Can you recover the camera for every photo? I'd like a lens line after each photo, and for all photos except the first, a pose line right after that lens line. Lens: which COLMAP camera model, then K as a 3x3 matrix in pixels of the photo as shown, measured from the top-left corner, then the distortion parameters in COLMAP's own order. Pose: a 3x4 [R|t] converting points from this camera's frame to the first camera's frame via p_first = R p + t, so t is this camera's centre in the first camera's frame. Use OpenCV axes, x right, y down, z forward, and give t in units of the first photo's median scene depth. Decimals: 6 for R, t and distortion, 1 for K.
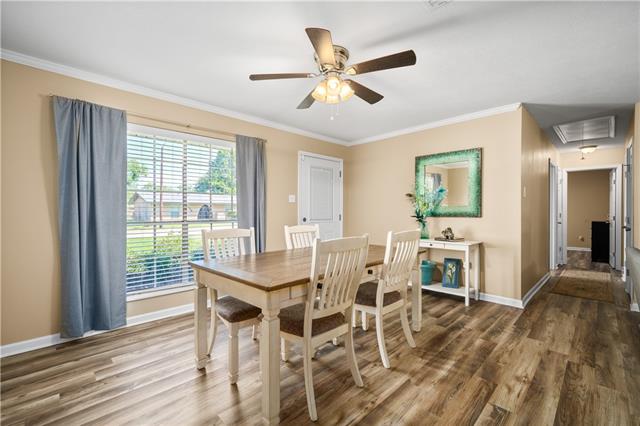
lens RADIAL K [[277.8, 0, 319.0], [0, 277.8, 214.4], [0, 0, 1]] dist [-0.002230, -0.000068]
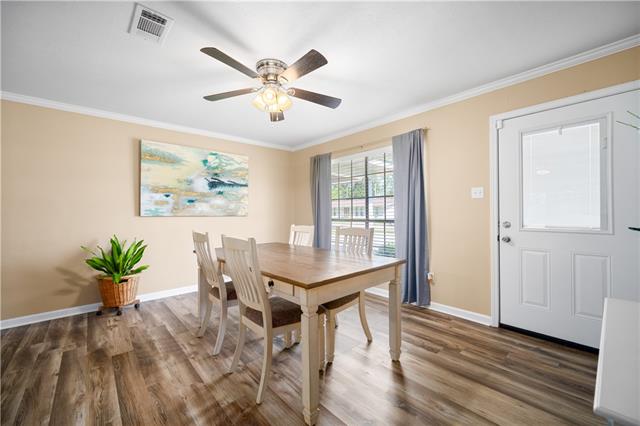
lens RADIAL K [[256.0, 0, 319.8], [0, 256.0, 209.4], [0, 0, 1]] dist [-0.001290, 0.000042]
pose [[-0.039243, -0.010927, -0.999170, 1.178332], [-0.002638, 0.999938, -0.010832, -0.015867], [0.999226, 0.002211, -0.039270, 1.389696]]
